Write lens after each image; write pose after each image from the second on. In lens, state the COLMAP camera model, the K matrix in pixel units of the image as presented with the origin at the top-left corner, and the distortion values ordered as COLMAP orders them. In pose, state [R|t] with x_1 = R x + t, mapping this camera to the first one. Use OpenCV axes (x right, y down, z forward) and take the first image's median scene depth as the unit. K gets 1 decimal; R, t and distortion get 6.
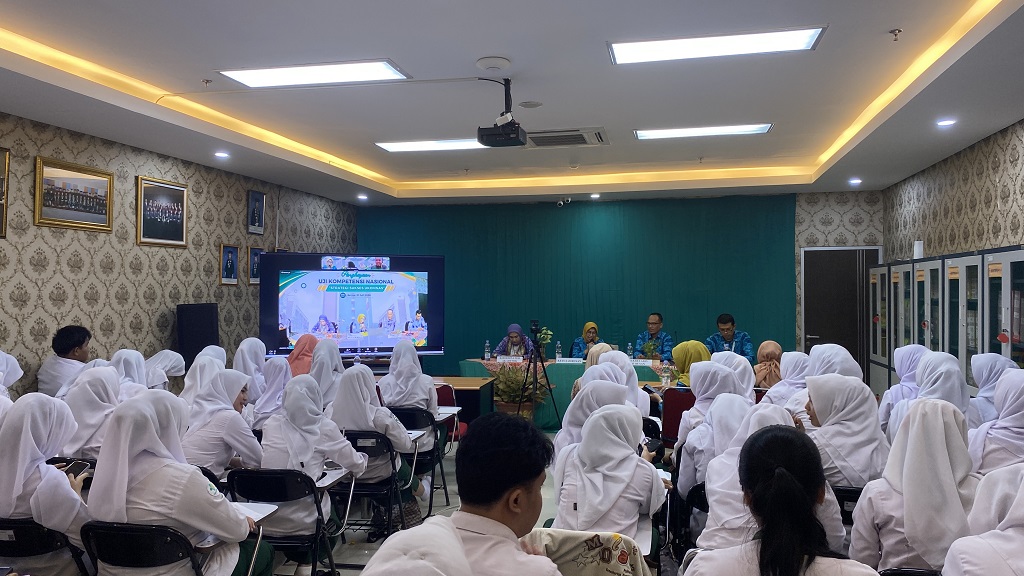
lens RADIAL K [[777.7, 0, 508.0], [0, 777.7, 288.6], [0, 0, 1]] dist [0.041429, -0.052873]
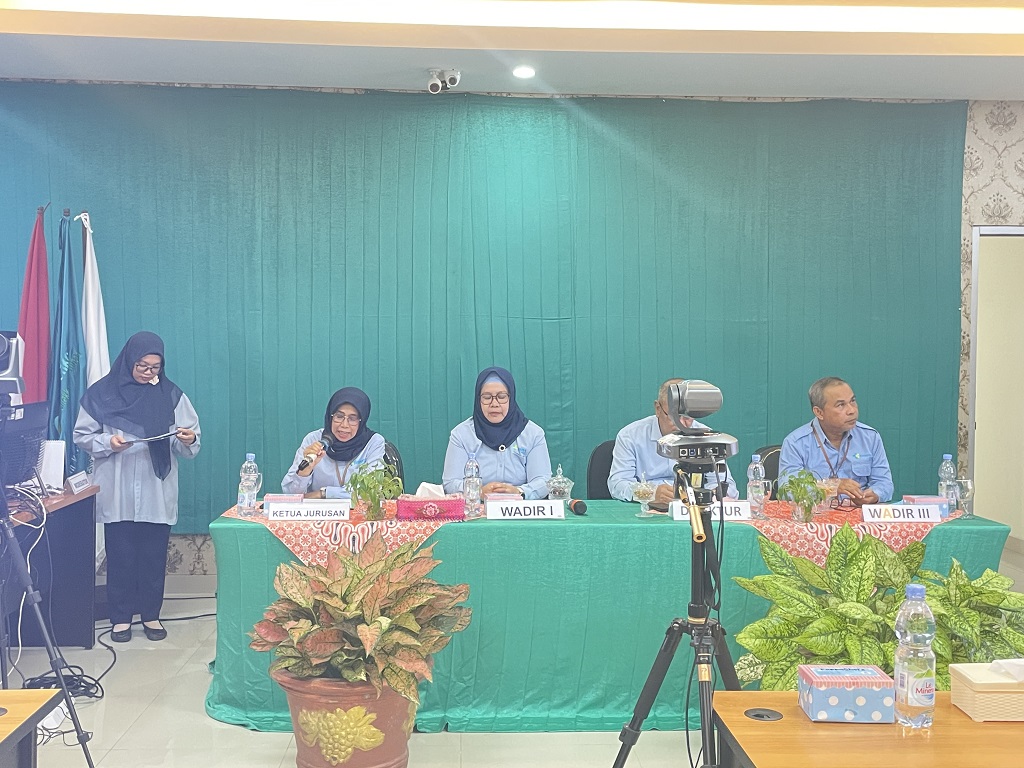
lens RADIAL K [[1126.4, 0, 512.0], [0, 1126.4, 384.0], [0, 0, 1]] dist [0.058005, -0.004809]
pose [[0.963367, 0.004278, 0.268152, -0.061339], [-0.013391, 0.999393, 0.032165, 0.025220], [-0.267851, -0.034577, 0.962840, 0.612205]]
